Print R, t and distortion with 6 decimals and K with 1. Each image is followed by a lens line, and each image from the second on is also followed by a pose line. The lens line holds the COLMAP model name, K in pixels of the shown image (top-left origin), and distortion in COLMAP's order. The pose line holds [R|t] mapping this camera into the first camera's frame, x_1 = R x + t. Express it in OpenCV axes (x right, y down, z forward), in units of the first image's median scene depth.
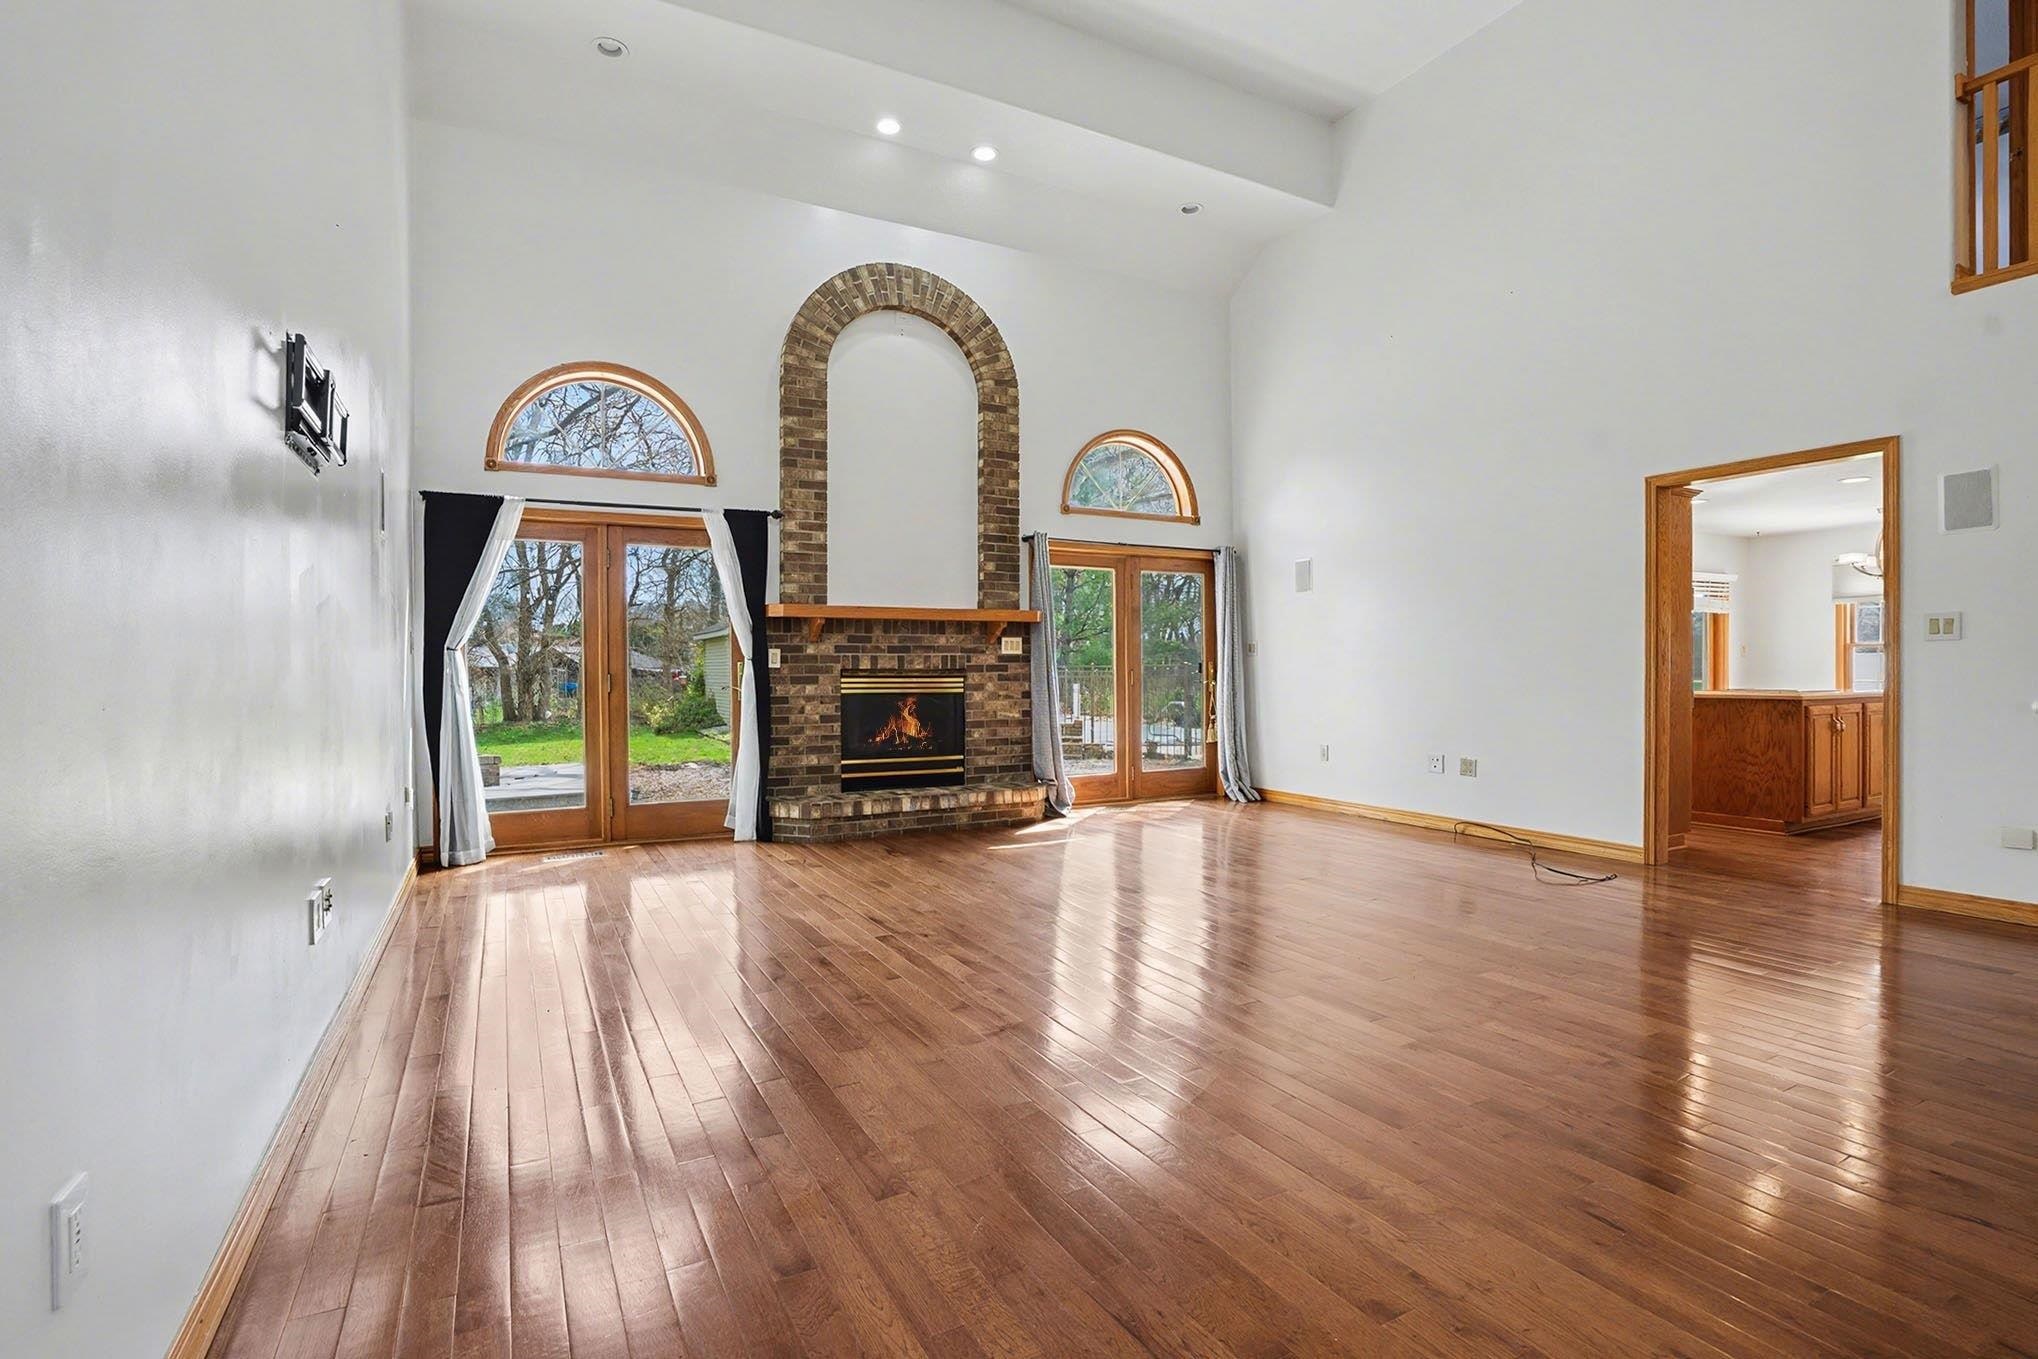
lens RADIAL K [[949.1, 0, 1003.8], [0, 949.1, 673.8], [0, 0, 1]] dist [-0.024033, 0.000330]
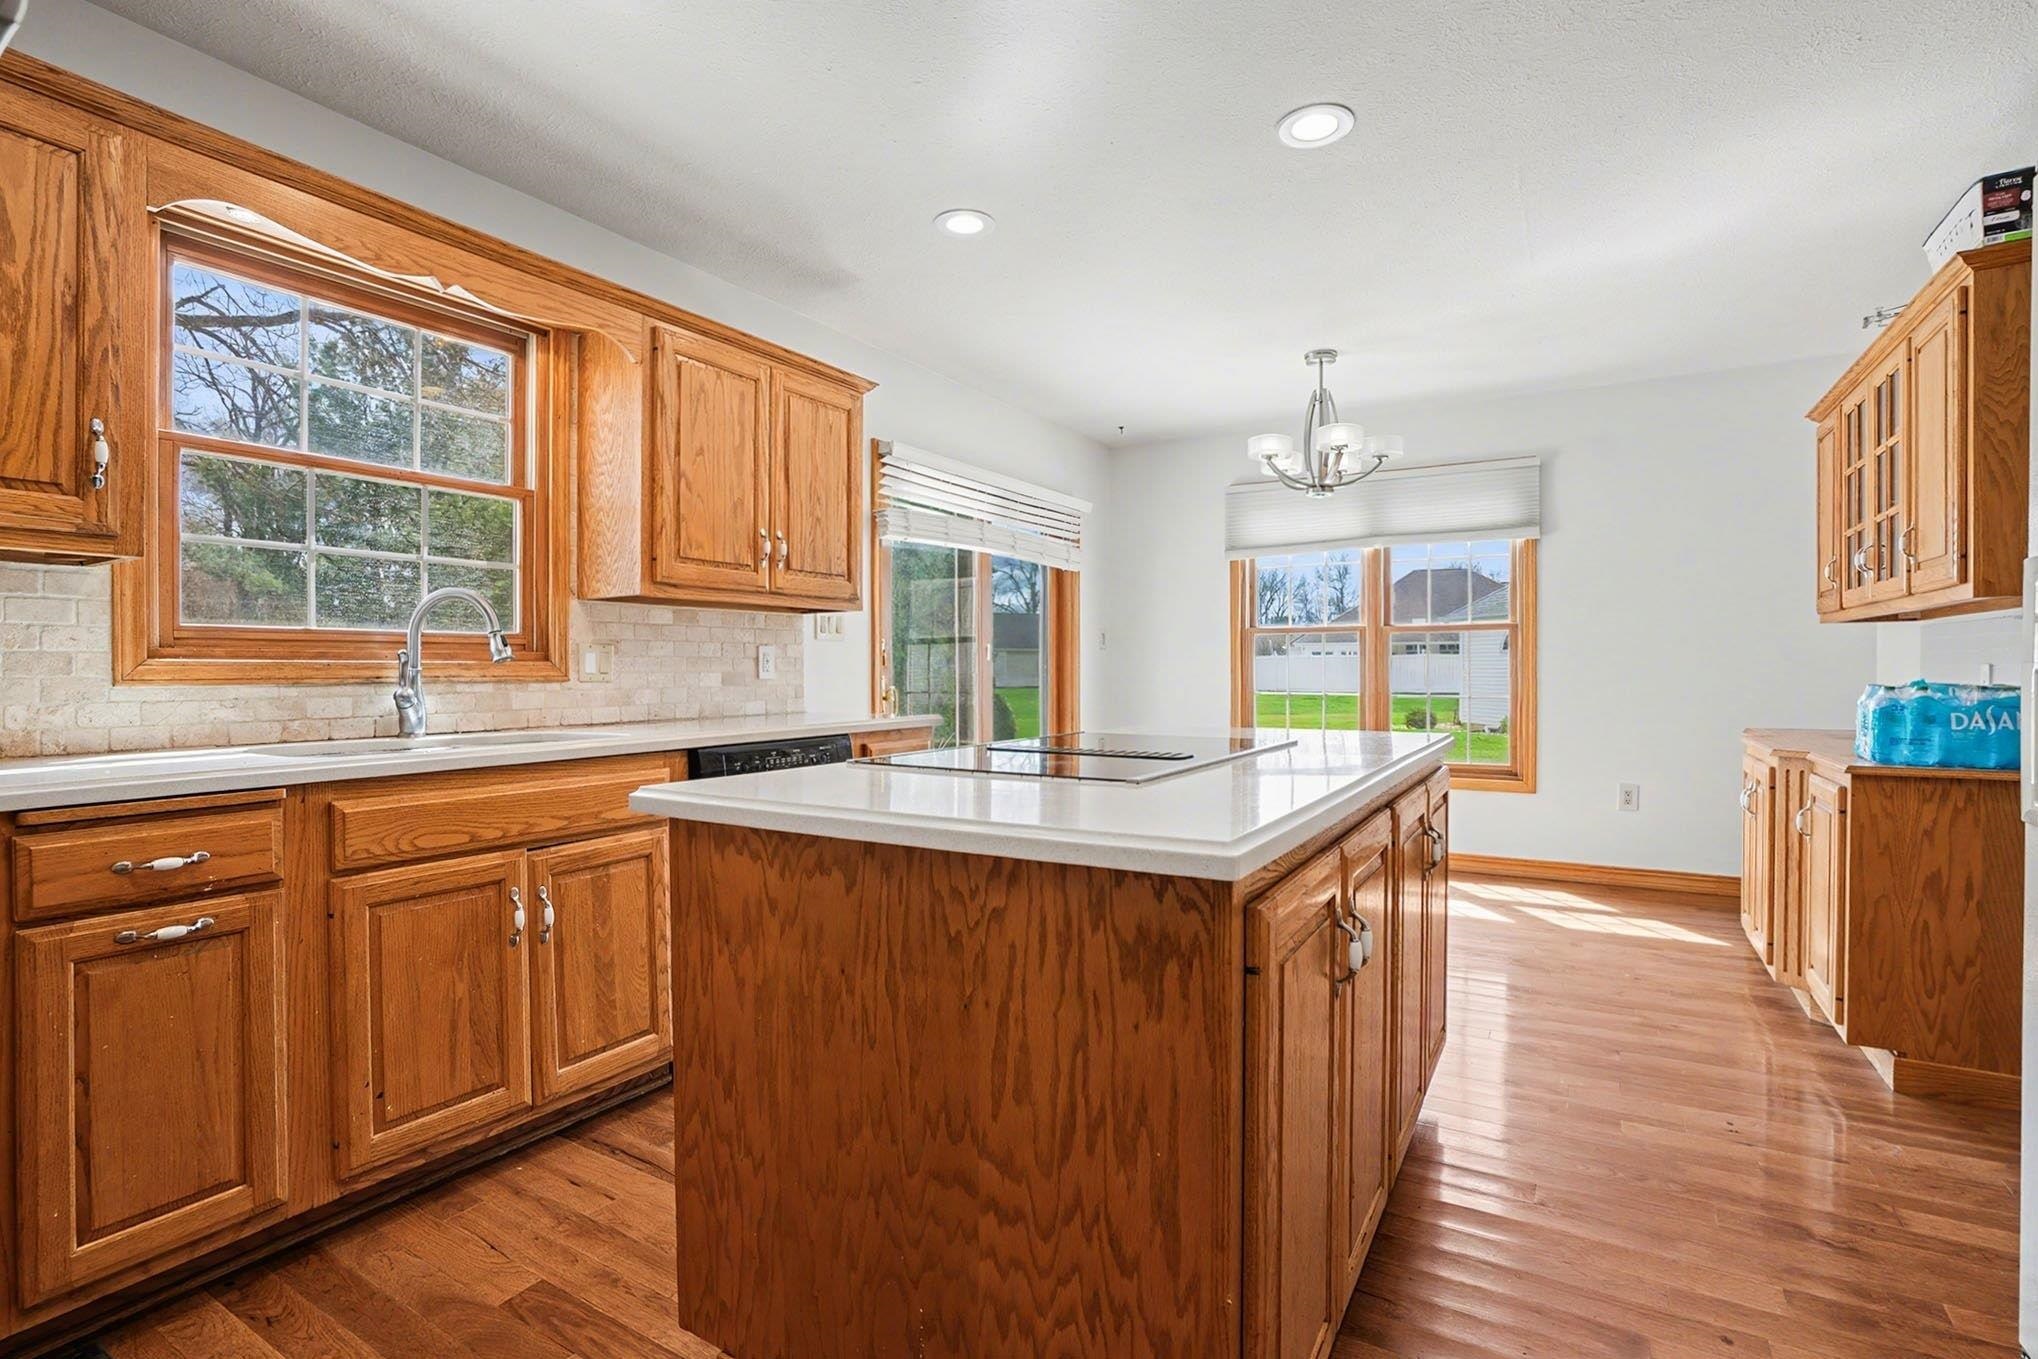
lens RADIAL K [[949.1, 0, 1003.8], [0, 949.1, 673.8], [0, 0, 1]] dist [-0.024033, 0.000330]
pose [[0.862174, 0.001510, 0.506609, 0.727907], [-0.002608, 0.999996, 0.001458, -0.006086], [-0.506605, -0.002579, 0.862175, 0.865941]]
